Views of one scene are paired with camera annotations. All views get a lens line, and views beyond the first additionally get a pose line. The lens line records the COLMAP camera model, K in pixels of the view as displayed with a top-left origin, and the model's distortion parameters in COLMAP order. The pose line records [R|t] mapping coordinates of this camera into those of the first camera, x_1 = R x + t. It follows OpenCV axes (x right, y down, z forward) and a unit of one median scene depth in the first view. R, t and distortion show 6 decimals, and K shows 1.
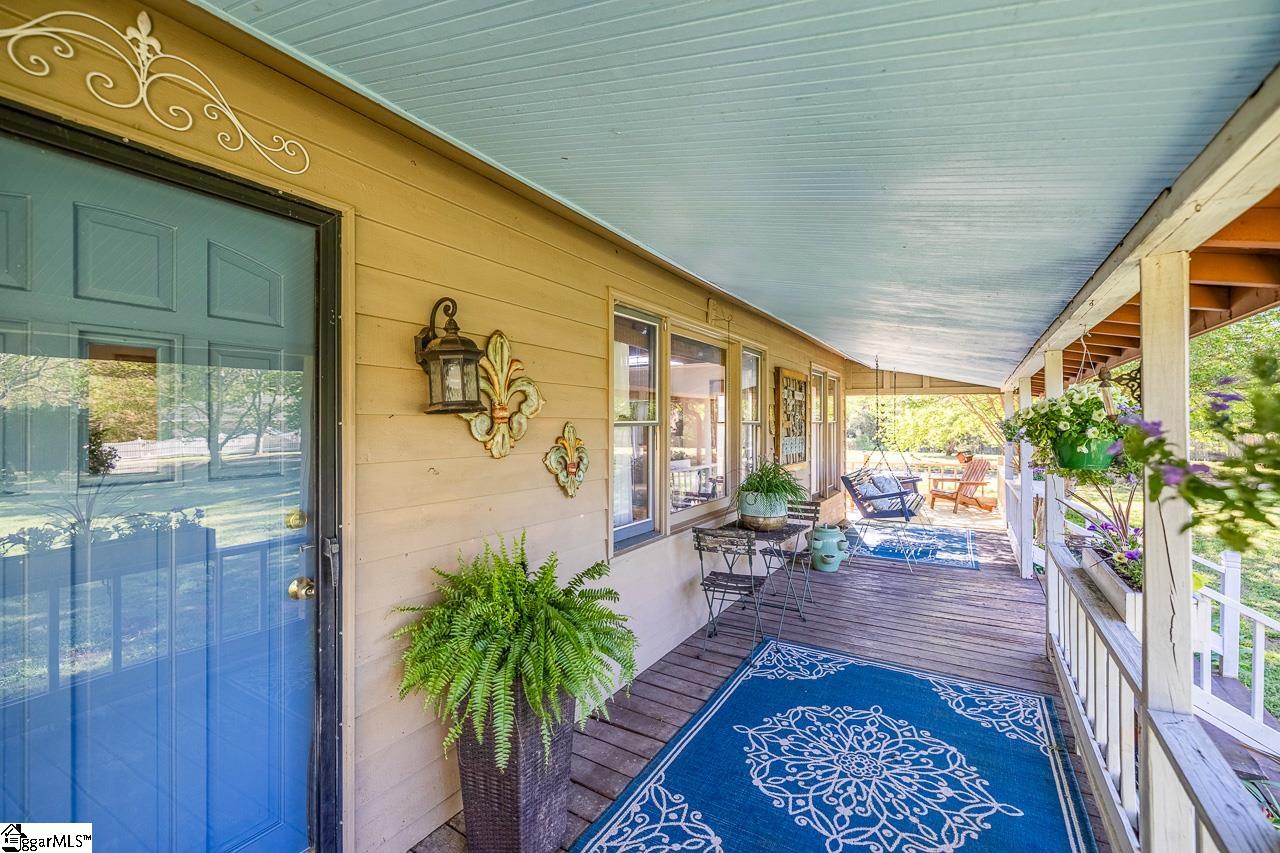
lens RADIAL K [[540.4, 0, 640.6], [0, 540.4, 424.2], [0, 0, 1]] dist [-0.000054, 0.000039]
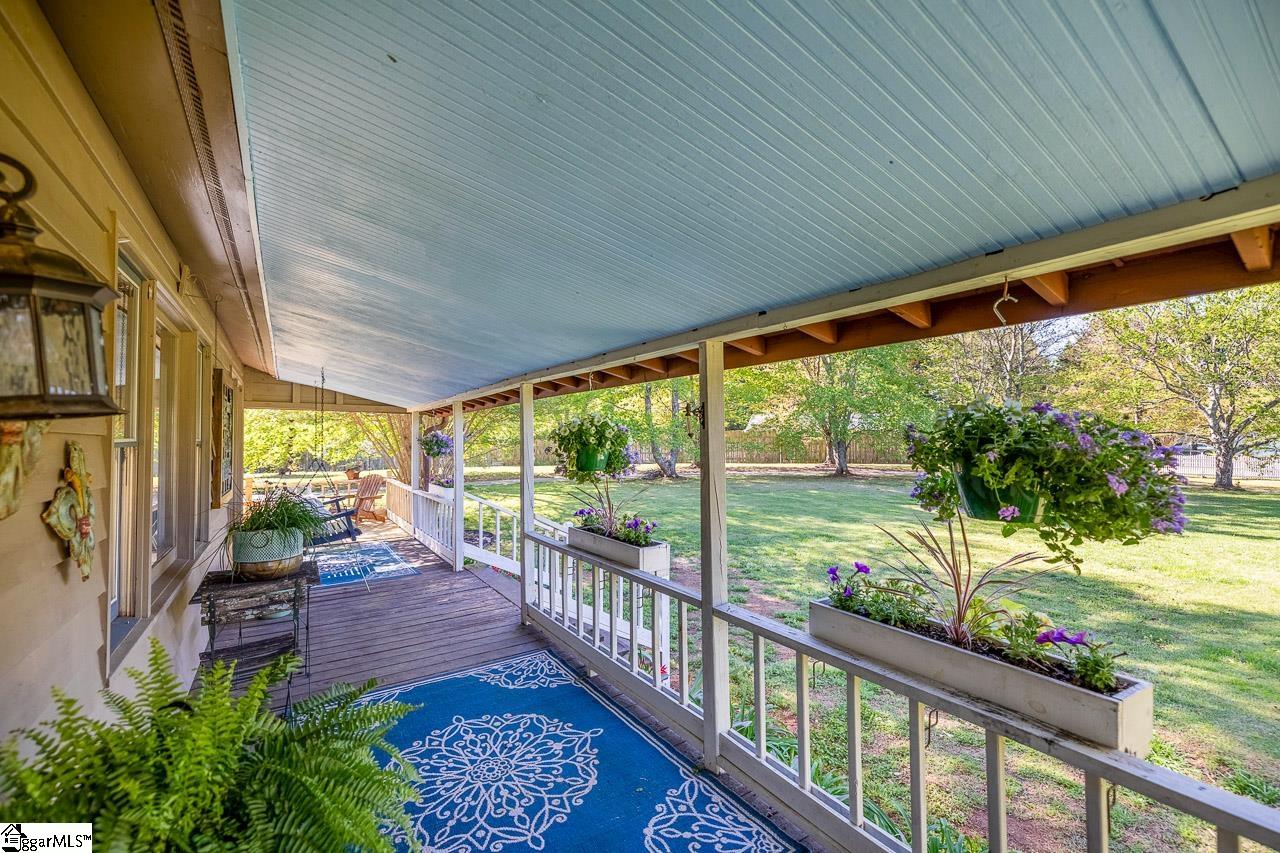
lens RADIAL K [[540.4, 0, 640.9], [0, 540.4, 420.6], [0, 0, 1]] dist [-0.000054, 0.000039]
pose [[0.427435, 0.025004, 0.903700, -0.428217], [0.010115, 0.999423, -0.032436, -0.002025], [-0.903989, 0.023005, 0.426935, 0.285084]]
